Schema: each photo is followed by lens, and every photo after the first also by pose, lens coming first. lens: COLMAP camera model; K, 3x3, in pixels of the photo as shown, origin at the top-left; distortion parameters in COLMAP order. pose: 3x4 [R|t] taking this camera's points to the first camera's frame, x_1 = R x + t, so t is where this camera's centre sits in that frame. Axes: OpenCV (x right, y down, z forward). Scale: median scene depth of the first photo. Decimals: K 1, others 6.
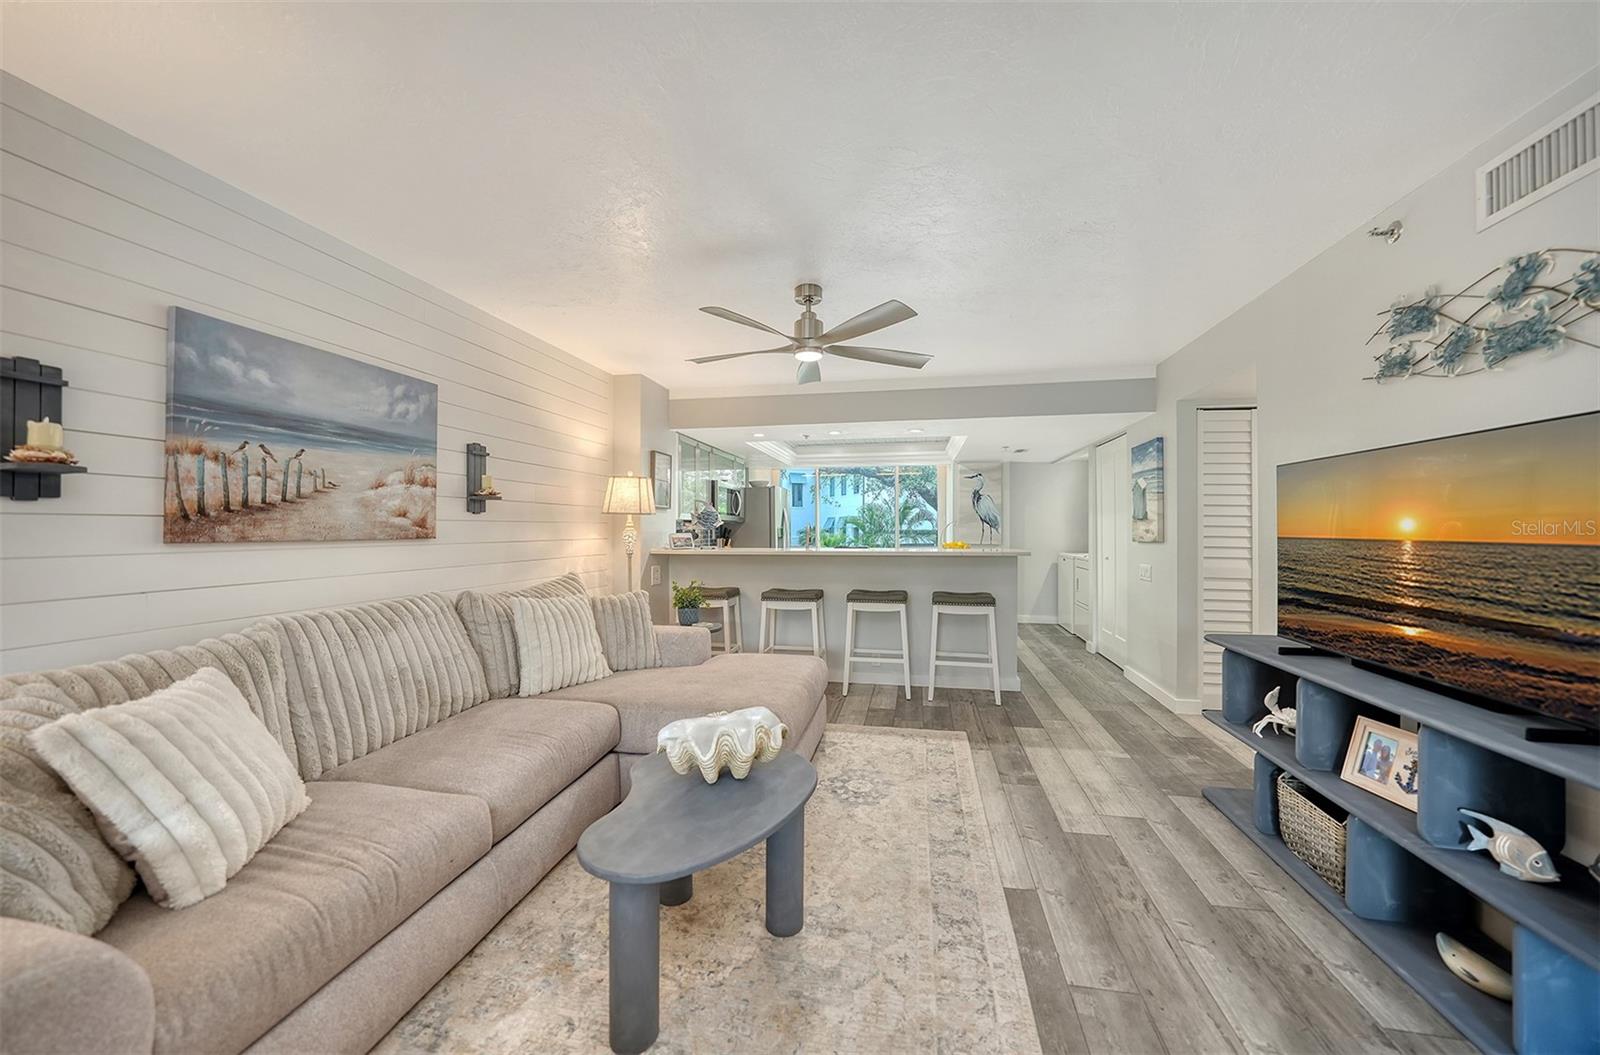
lens RADIAL K [[562.3, 0, 800.8], [0, 562.3, 526.3], [0, 0, 1]] dist [-0.026001, 0.004574]
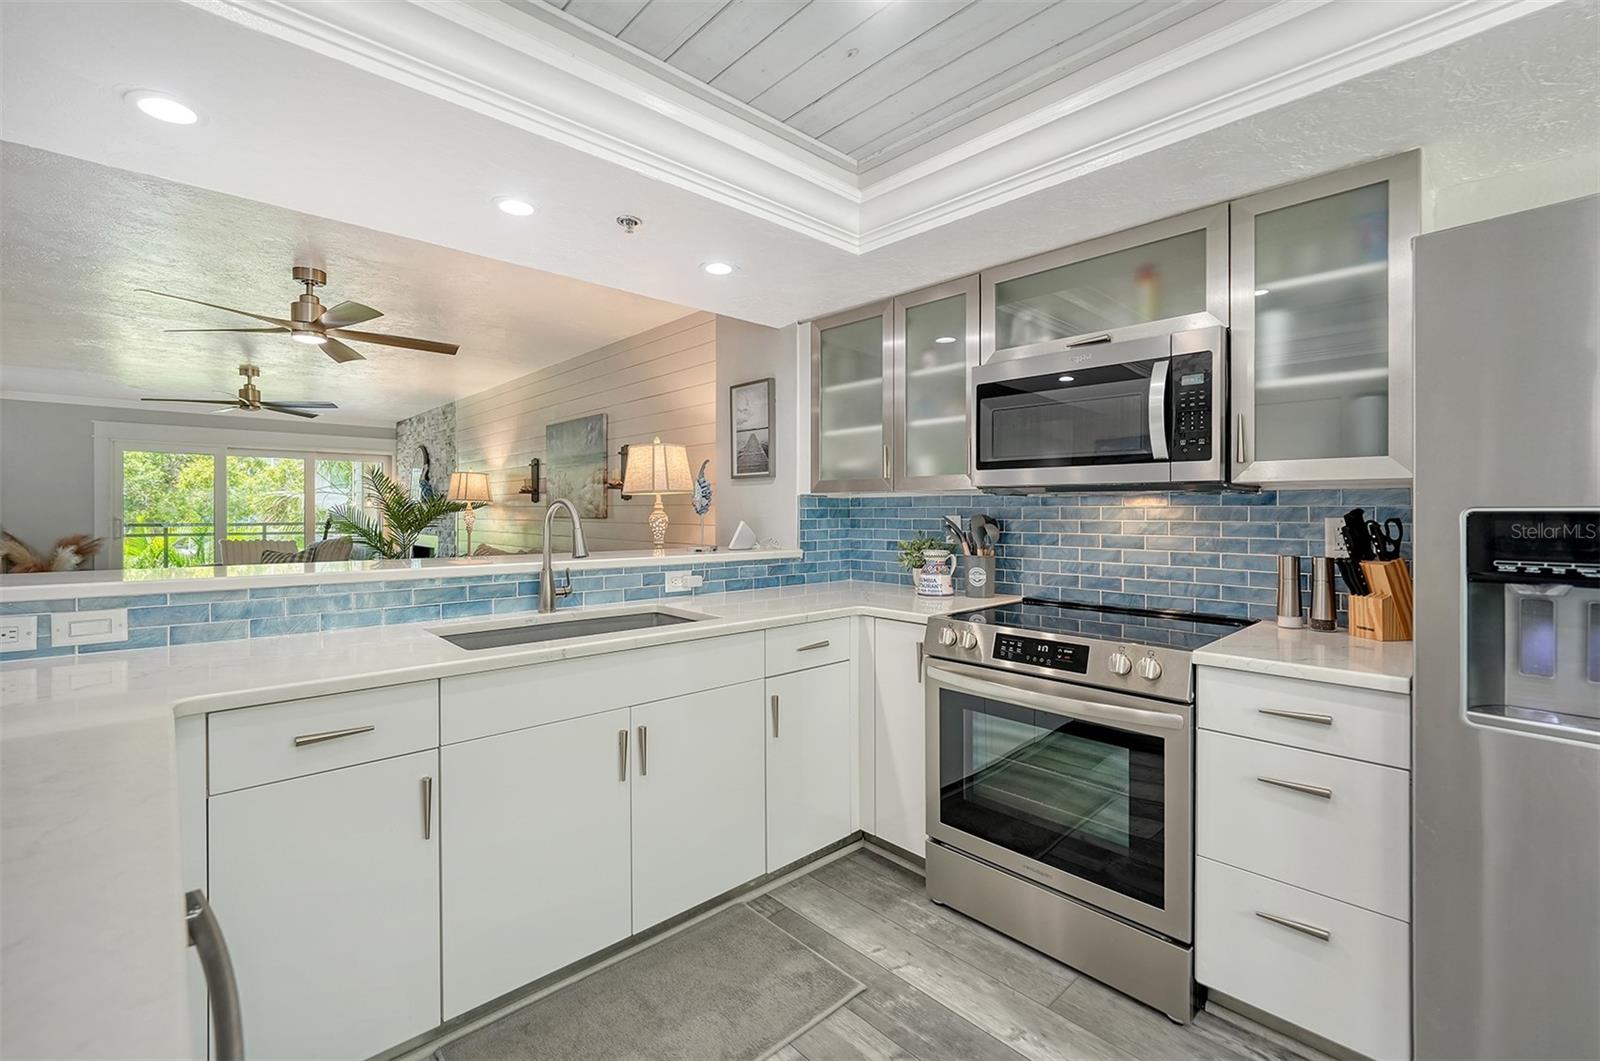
lens RADIAL K [[693.3, 0, 803.8], [0, 693.3, 521.2], [0, 0, 1]] dist [-0.004607, 0.002239]
pose [[-0.581743, 0.010500, -0.813305, 0.541961], [0.001722, 0.999930, 0.011678, 0.008882], [0.813371, 0.005392, -0.581720, 2.617461]]
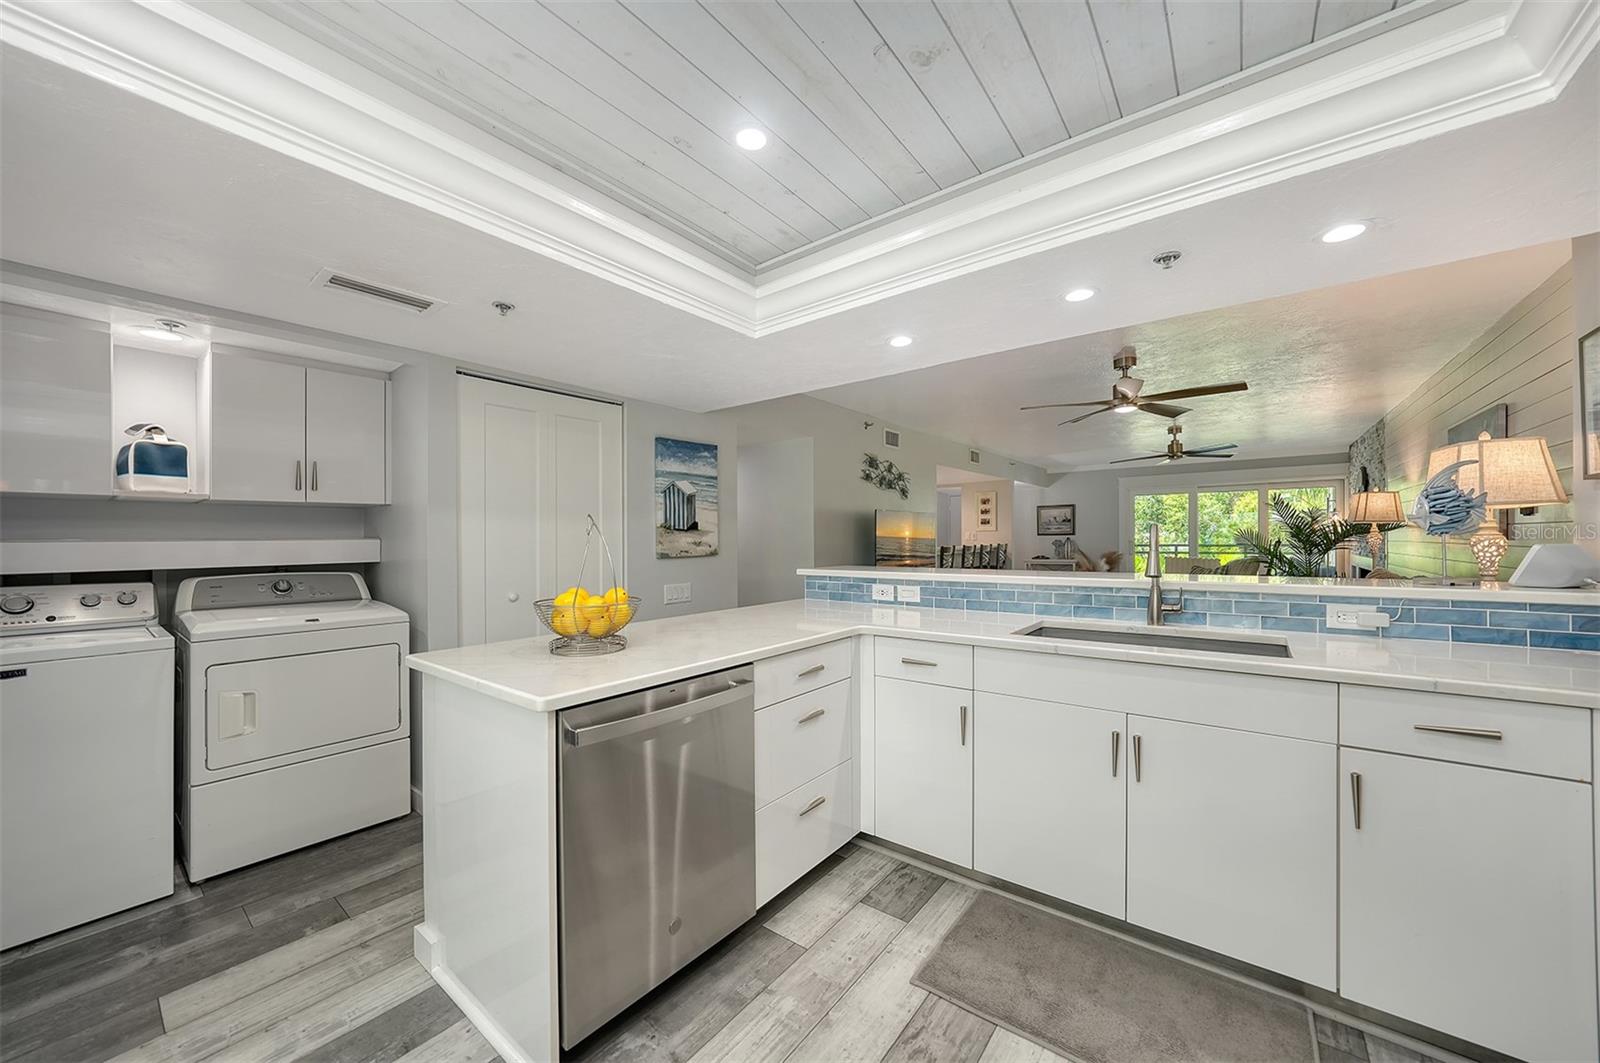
lens RADIAL K [[583.6, 0, 798.0], [0, 583.6, 544.5], [0, 0, 1]] dist [-0.018171, 0.003508]
pose [[-0.892923, 0.006341, 0.450166, 0.098336], [0.009670, 0.999940, 0.005097, 0.010653], [-0.450106, 0.008905, -0.892930, 2.808742]]
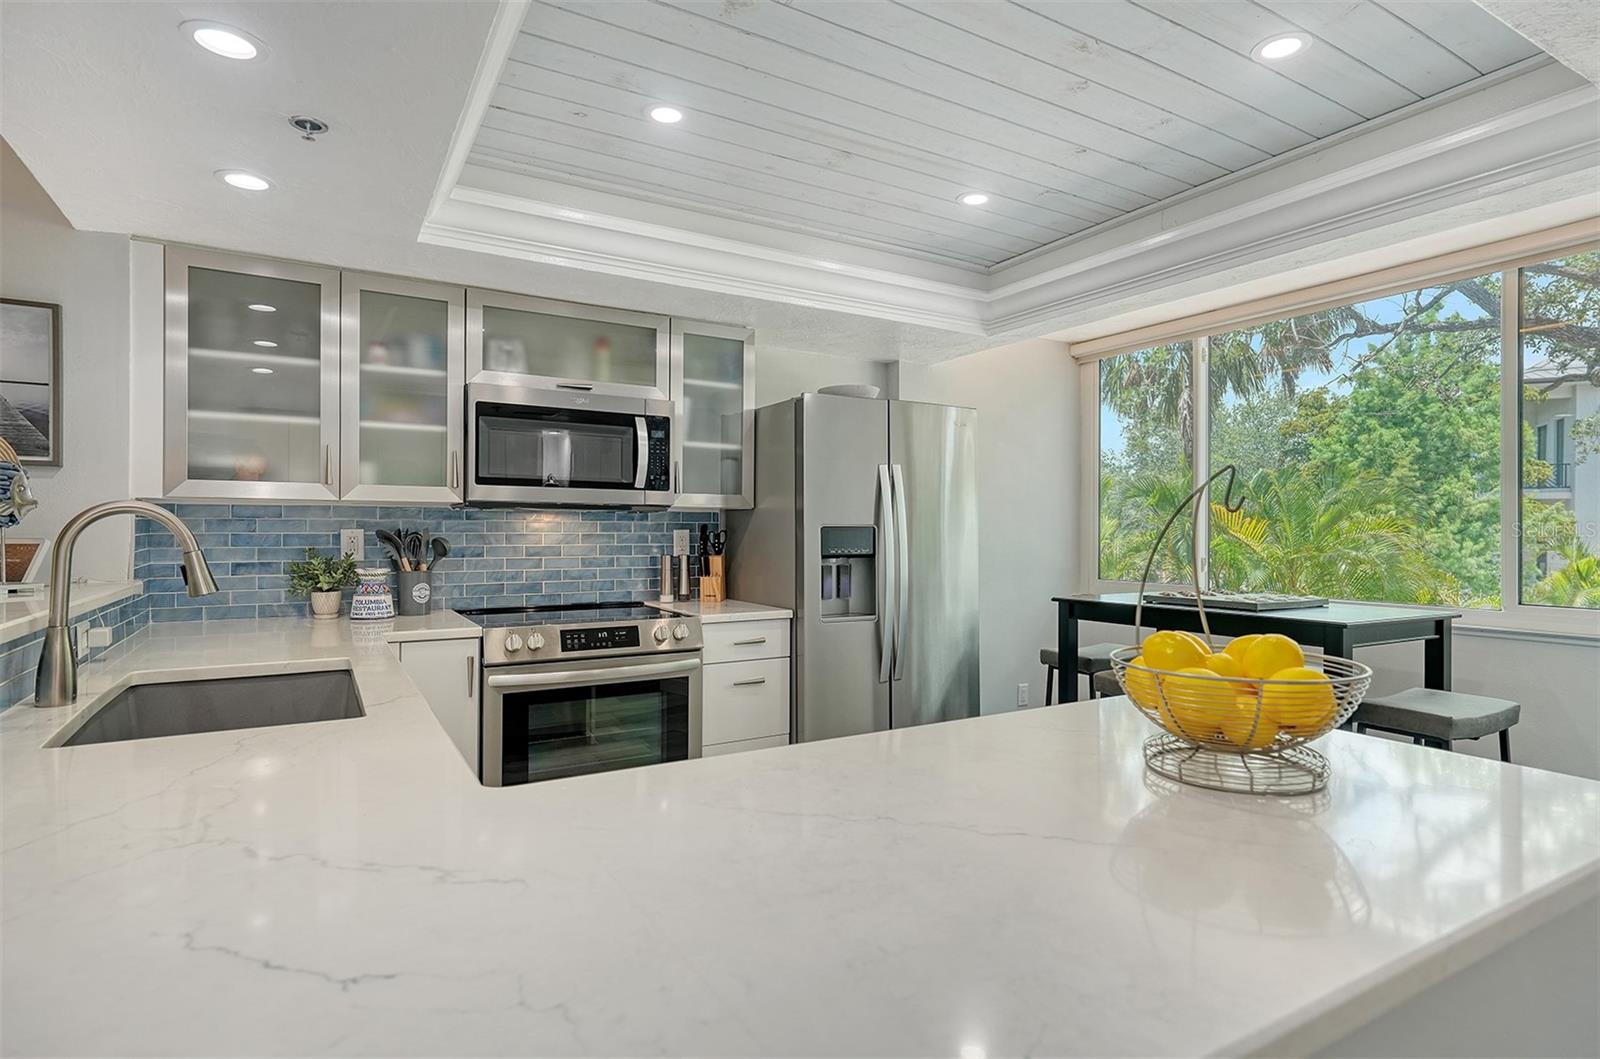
lens RADIAL K [[846.3, 0, 801.0], [0, 846.3, 534.1], [0, 0, 1]] dist [0.011214, 0.000053]
pose [[0.674278, 0.006268, -0.738451, 0.809258], [-0.001231, 0.999972, 0.007364, 0.010756], [0.738477, -0.004056, 0.674267, 1.819077]]
